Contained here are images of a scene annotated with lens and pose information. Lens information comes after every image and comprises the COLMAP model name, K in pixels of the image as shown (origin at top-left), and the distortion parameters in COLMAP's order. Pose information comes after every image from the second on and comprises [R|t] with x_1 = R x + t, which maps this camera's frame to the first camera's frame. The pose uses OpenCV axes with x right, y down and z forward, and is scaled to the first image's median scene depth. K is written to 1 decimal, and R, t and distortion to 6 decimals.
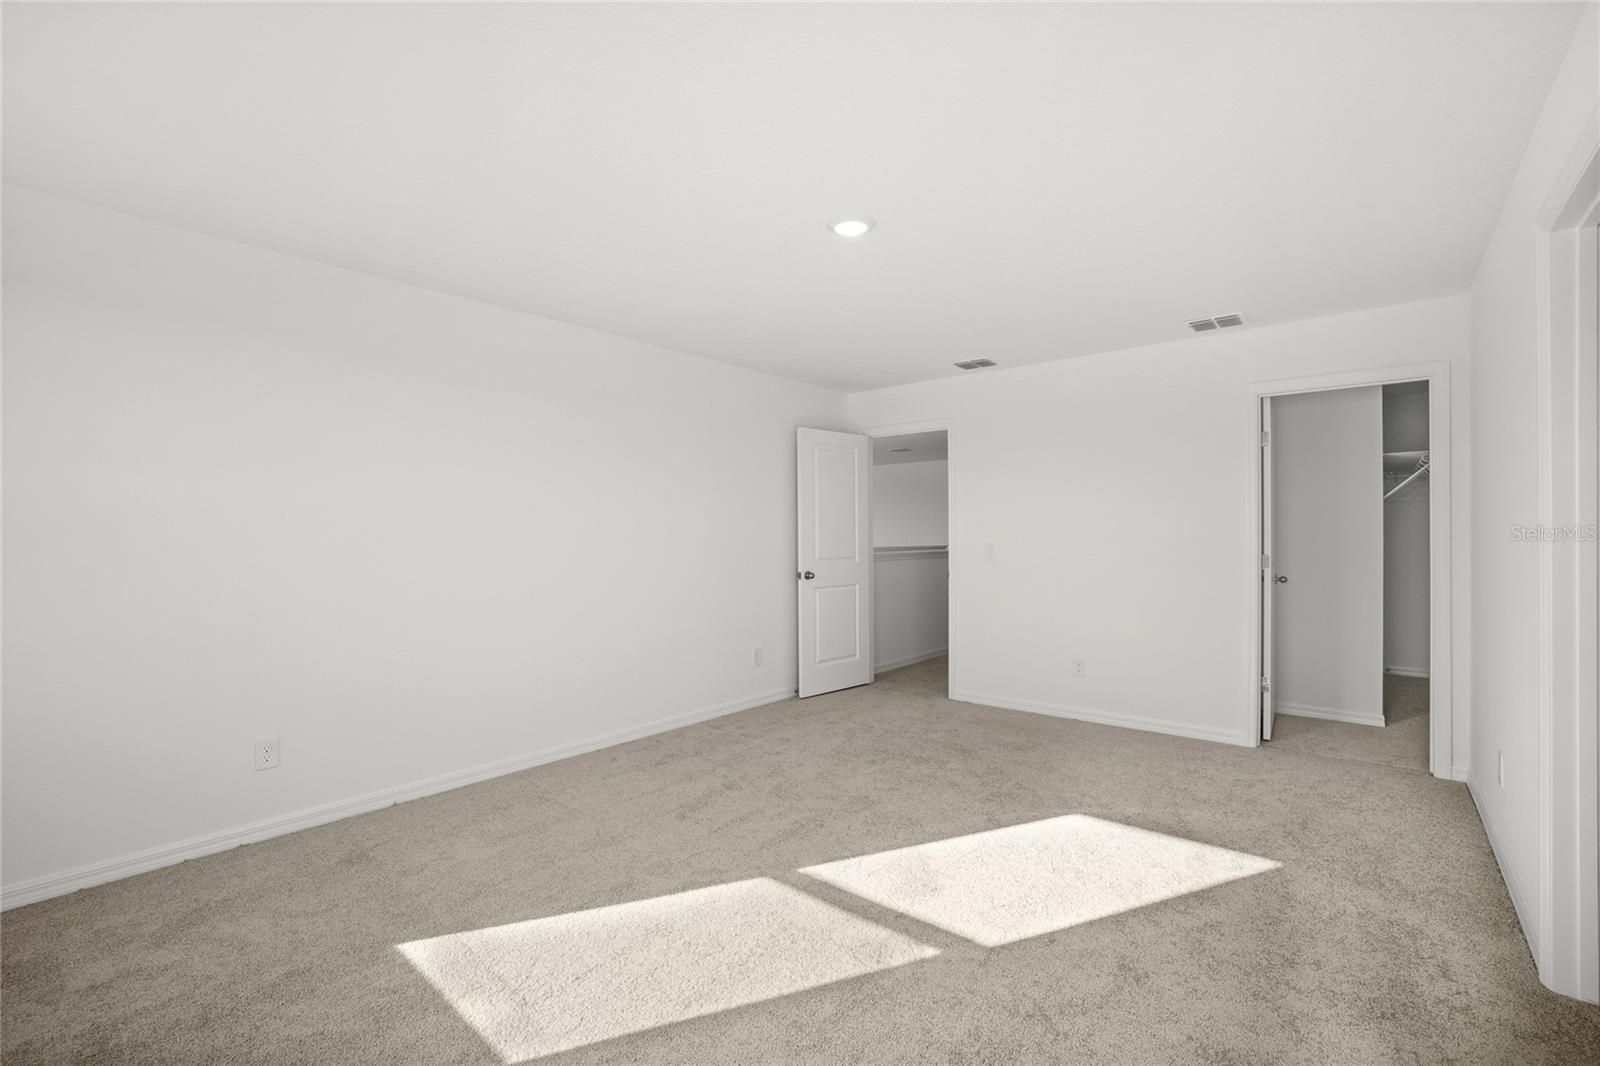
lens RADIAL K [[690.6, 0, 786.4], [0, 690.6, 535.8], [0, 0, 1]] dist [-0.028983, 0.010839]
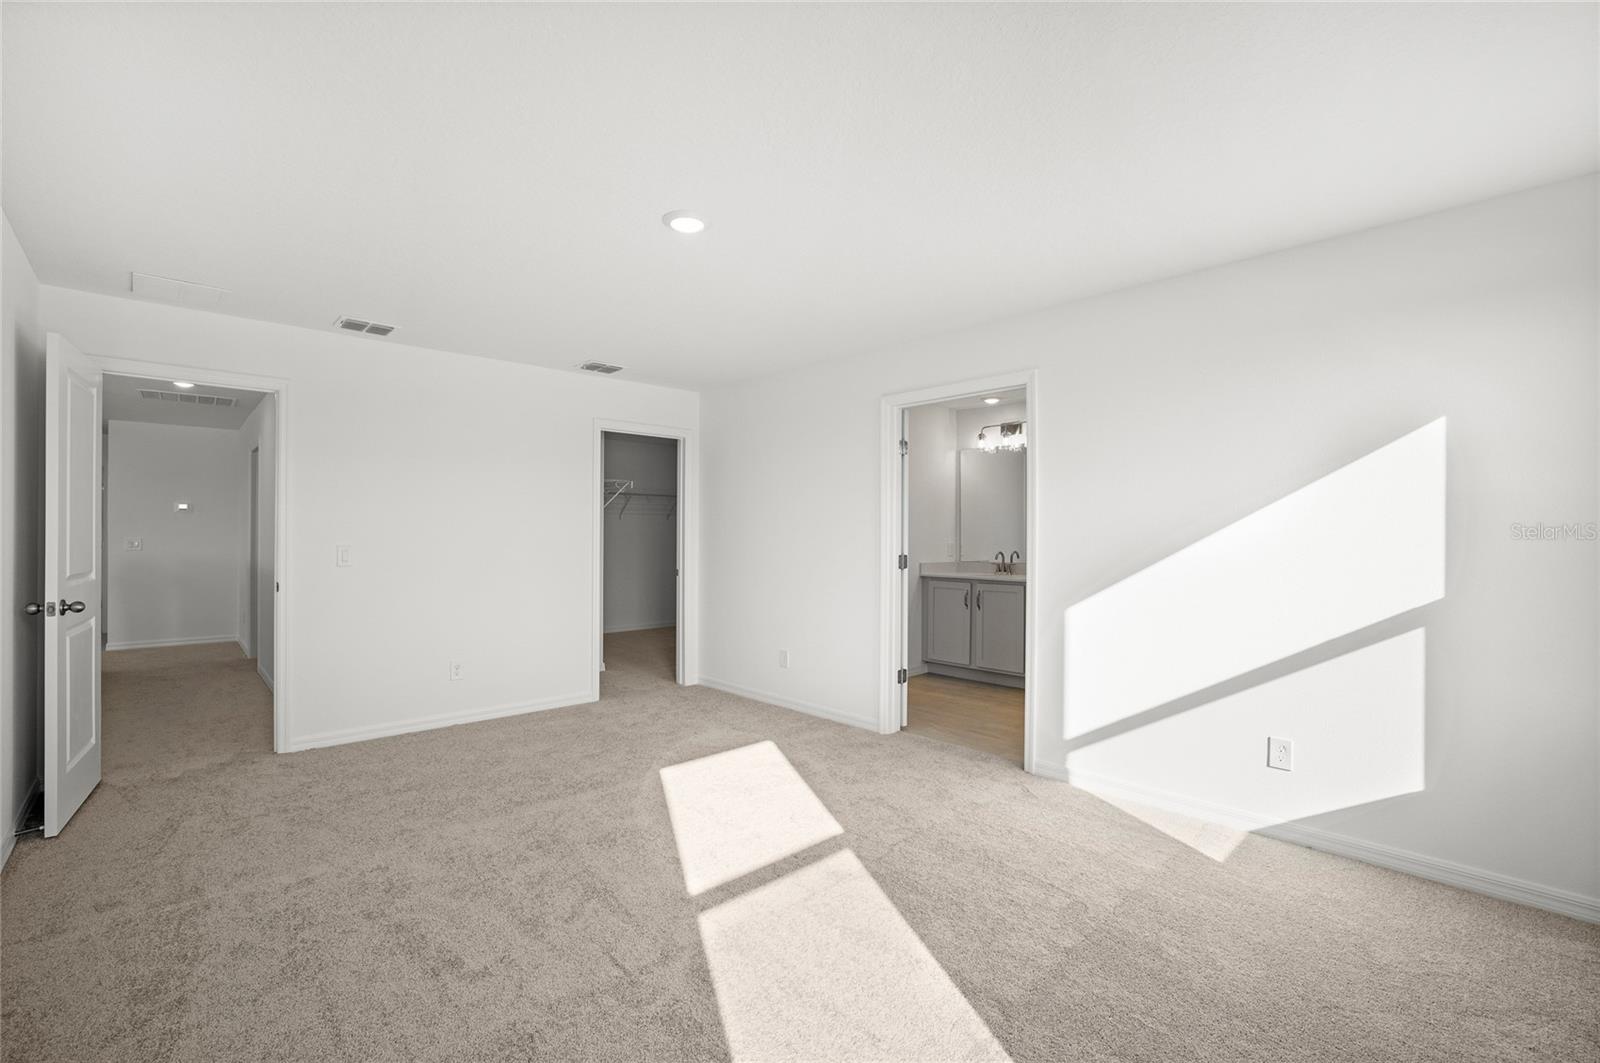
lens RADIAL K [[690.6, 0, 786.4], [0, 690.6, 534.3], [0, 0, 1]] dist [-0.028983, 0.010839]
pose [[0.121171, 0.006988, 0.992607, -0.687316], [-0.001365, 0.999975, -0.006874, 0.004234], [-0.992631, -0.000522, 0.121178, 0.588879]]
